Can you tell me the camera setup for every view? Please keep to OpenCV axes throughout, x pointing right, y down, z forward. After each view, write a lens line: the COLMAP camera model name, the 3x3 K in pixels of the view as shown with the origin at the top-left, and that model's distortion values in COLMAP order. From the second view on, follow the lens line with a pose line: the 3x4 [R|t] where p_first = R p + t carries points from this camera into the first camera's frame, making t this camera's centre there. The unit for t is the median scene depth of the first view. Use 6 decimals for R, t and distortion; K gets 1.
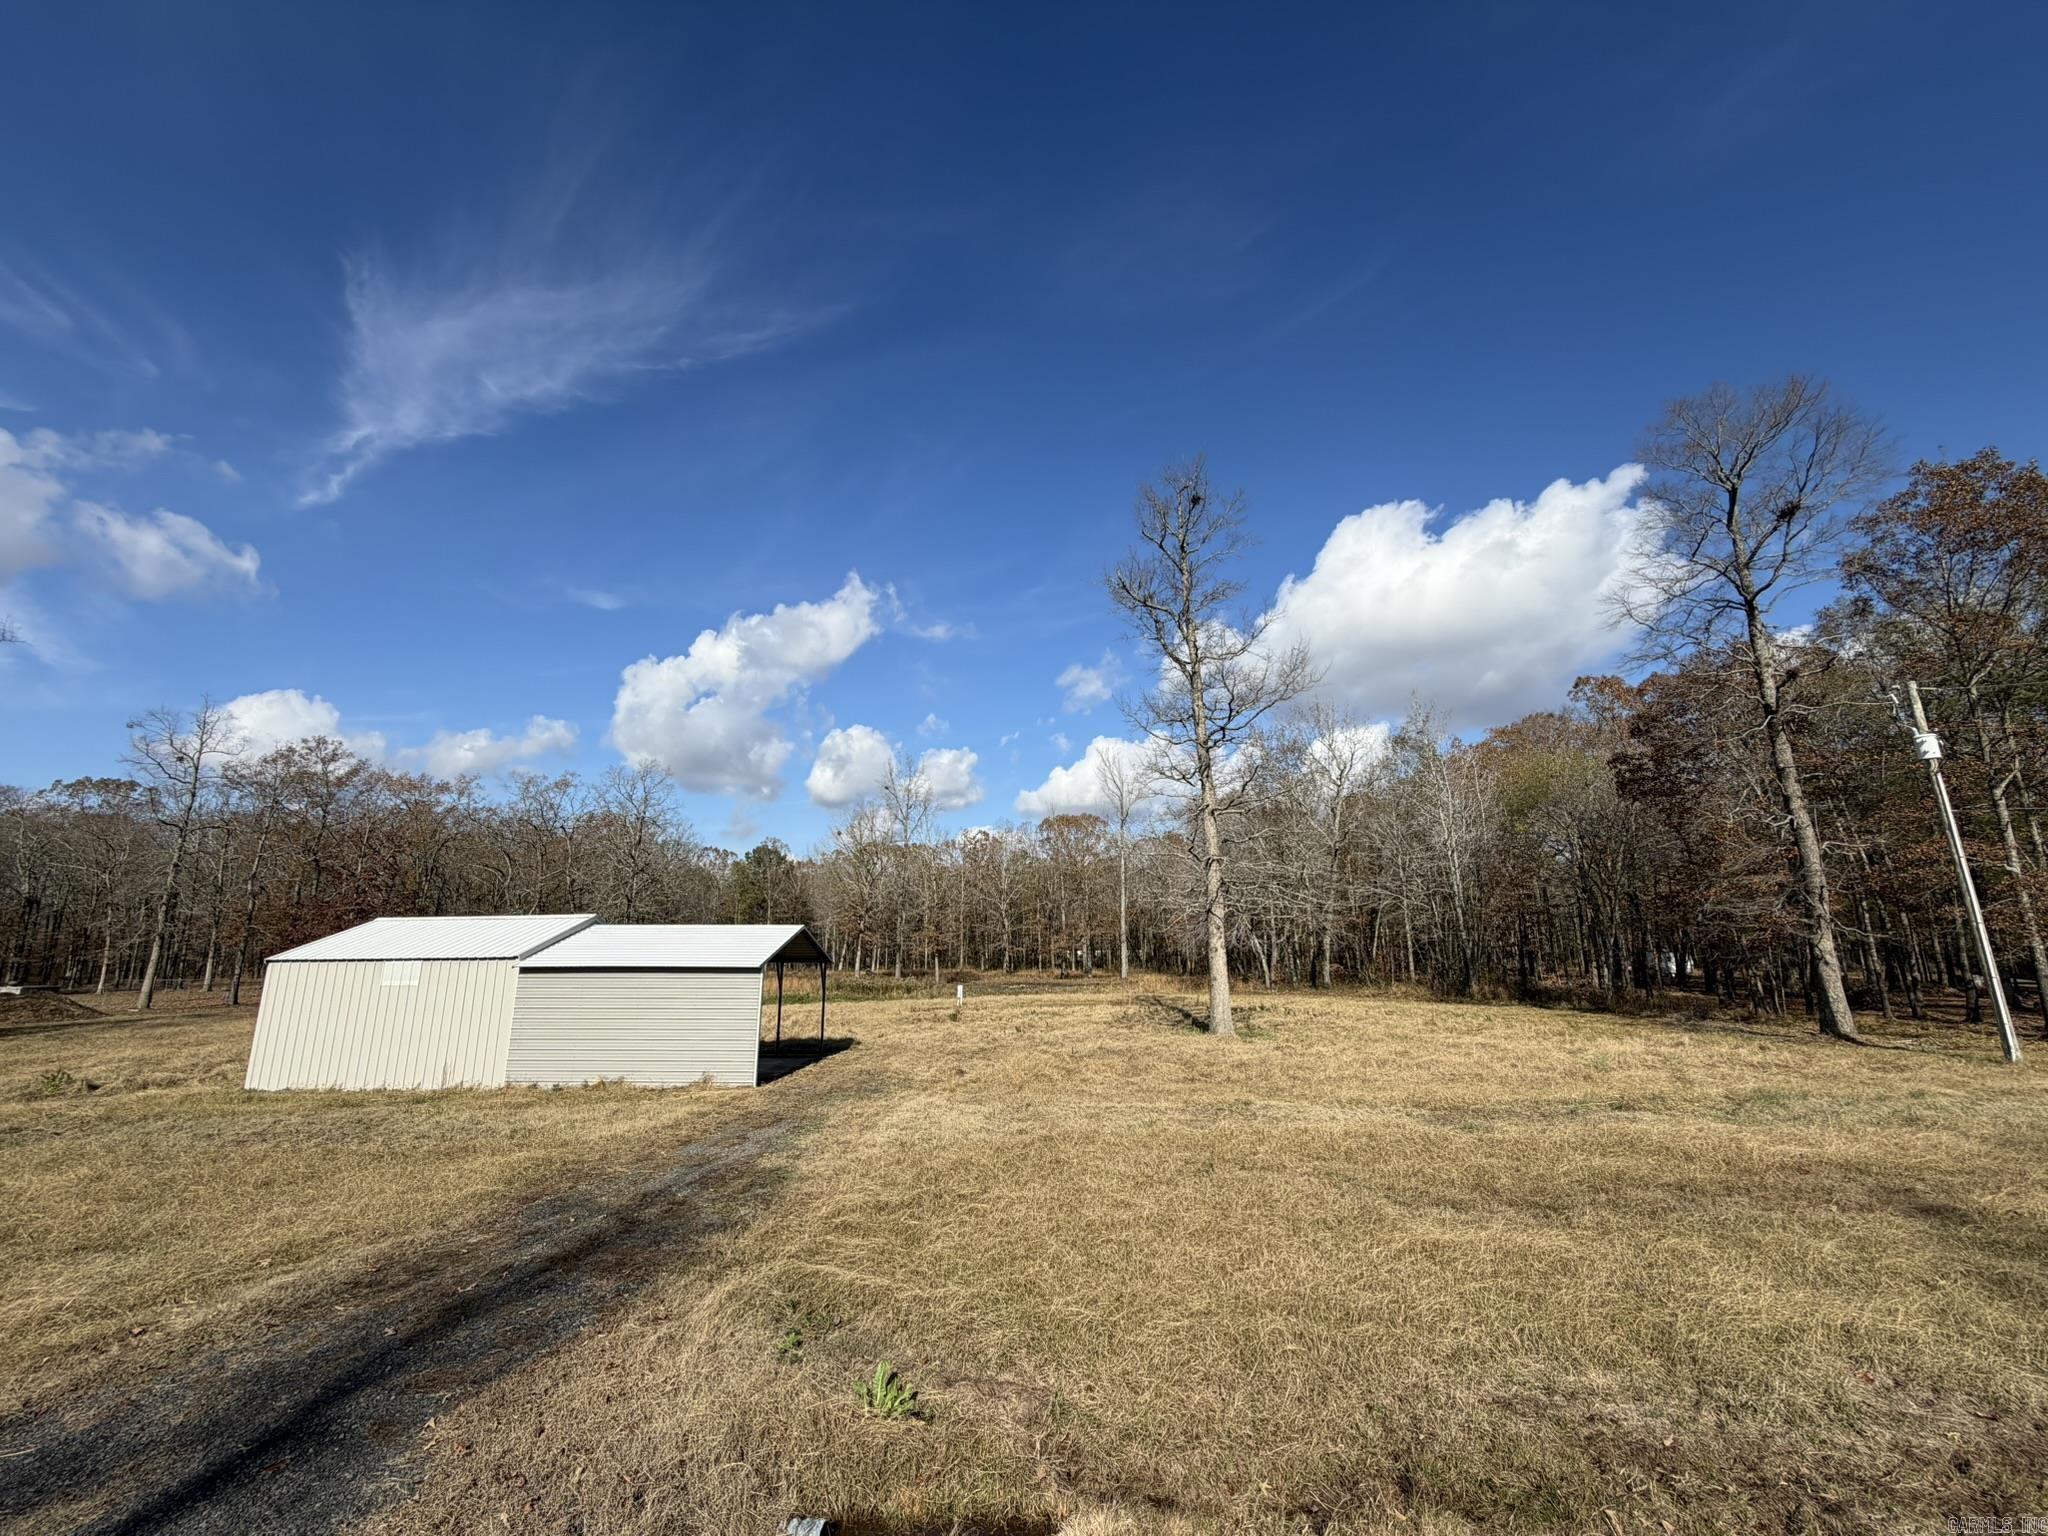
lens RADIAL K [[817.5, 0, 1028.5], [0, 817.5, 769.0], [0, 0, 1]] dist [-0.000127, 0.000351]
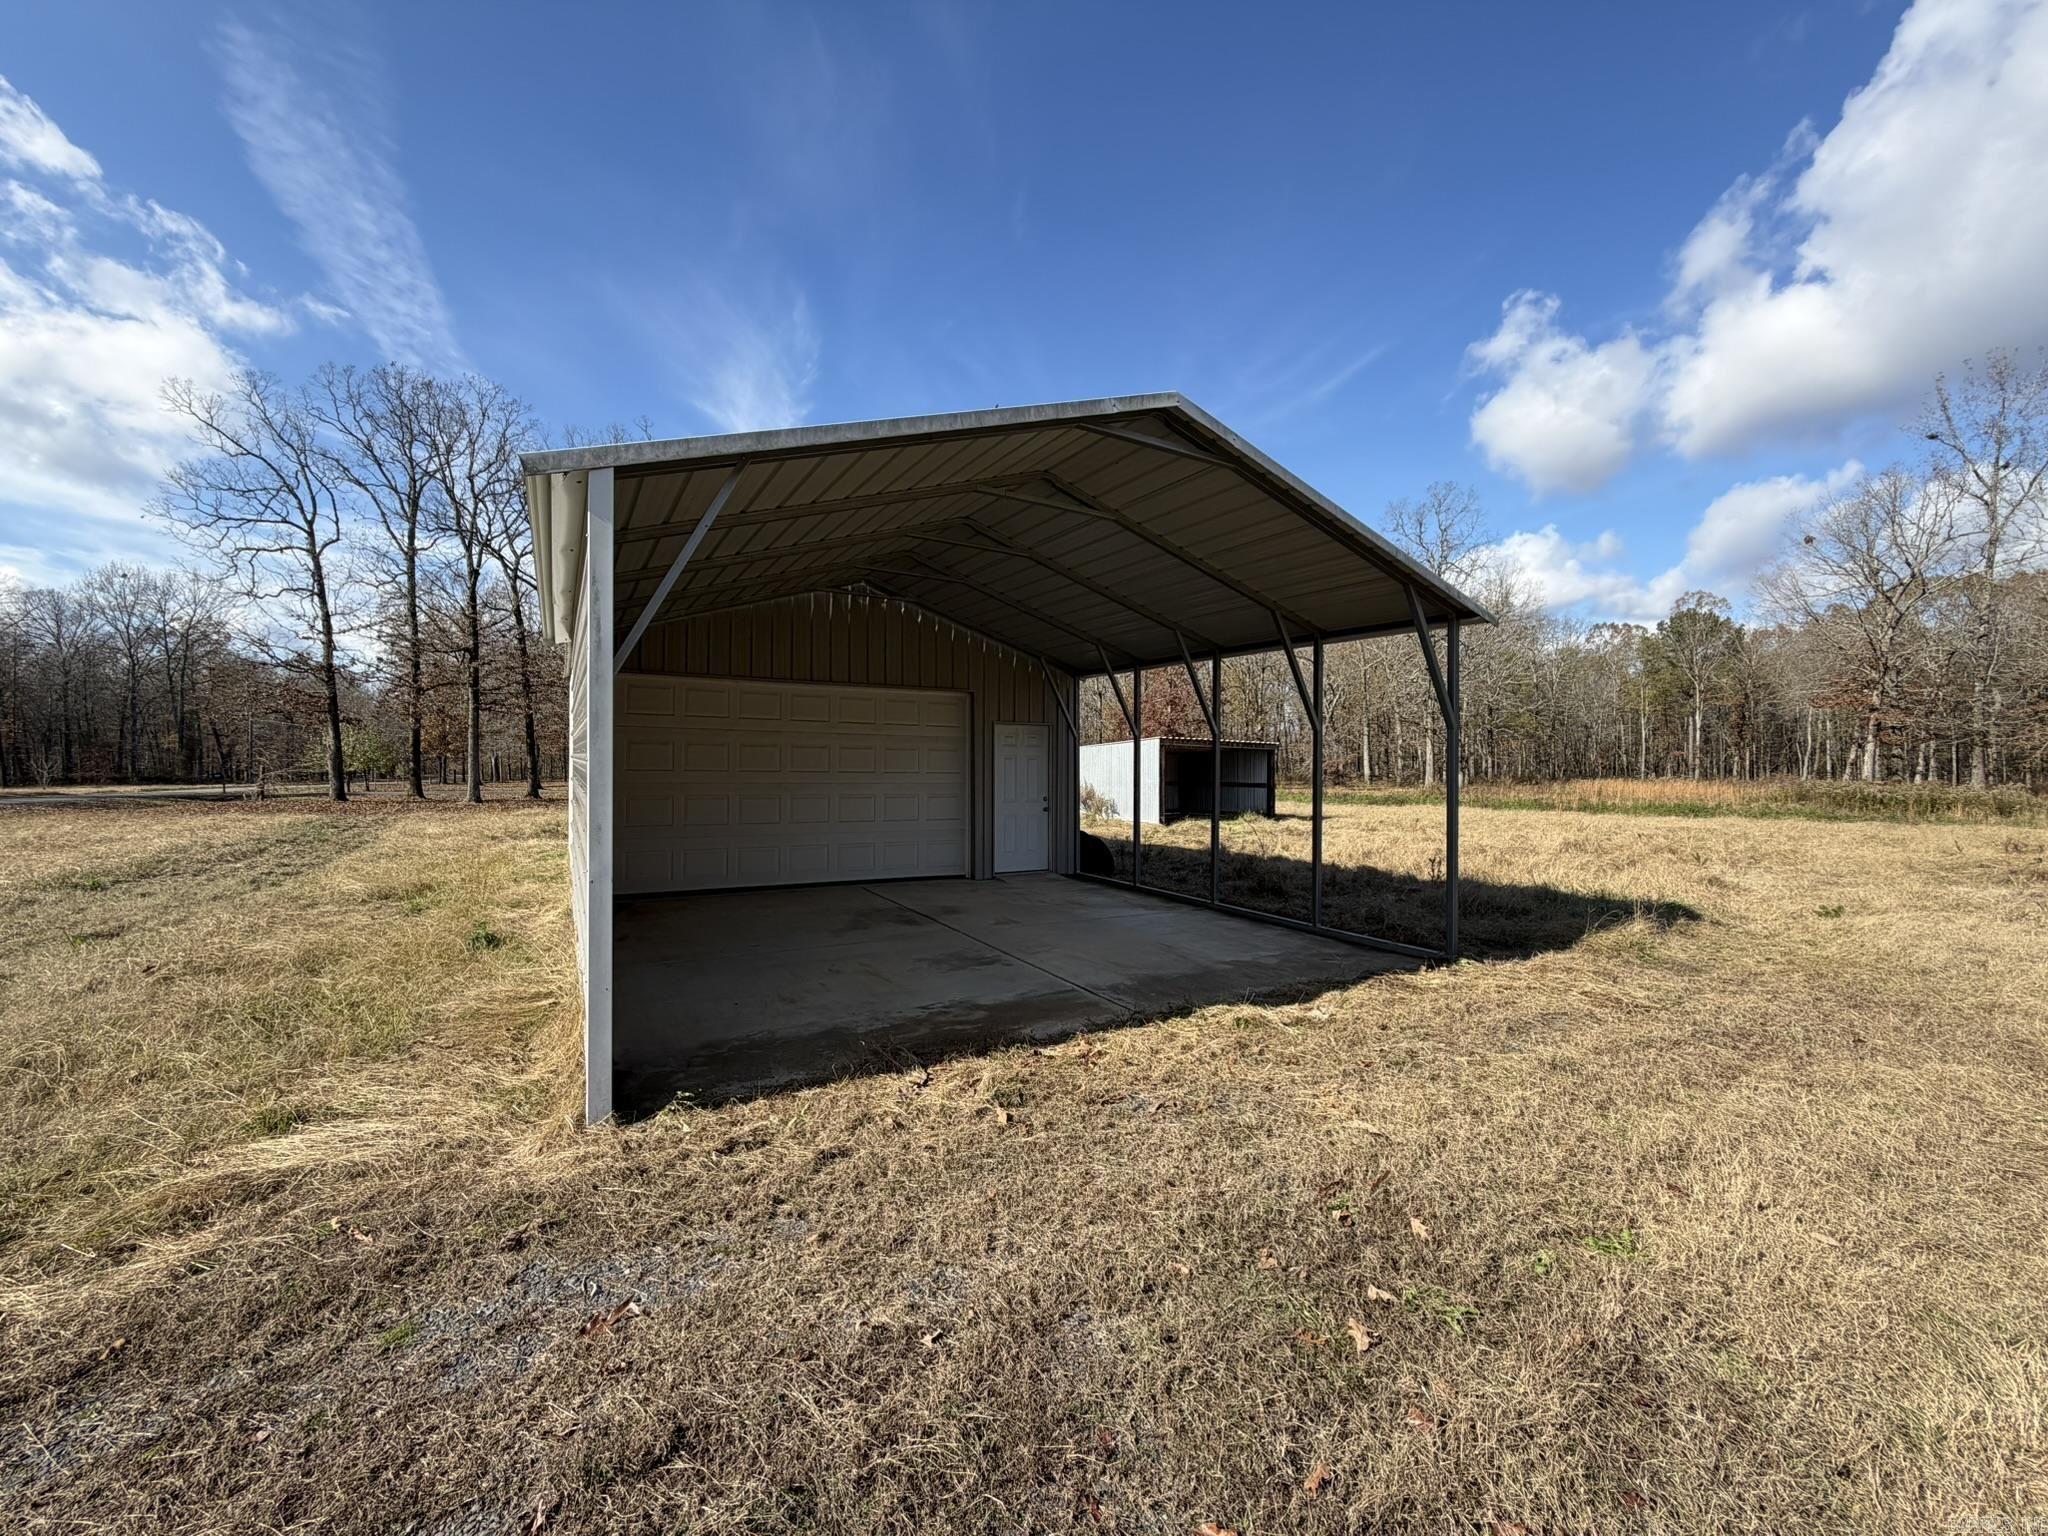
lens RADIAL K [[817.5, 0, 1013.5], [0, 817.5, 763.2], [0, 0, 1]] dist [-0.000127, 0.000351]
pose [[0.514466, 0.009969, -0.857453, -0.101397], [0.175005, 0.977666, 0.116369, 0.247485], [0.839463, -0.209927, 0.501232, 0.805217]]
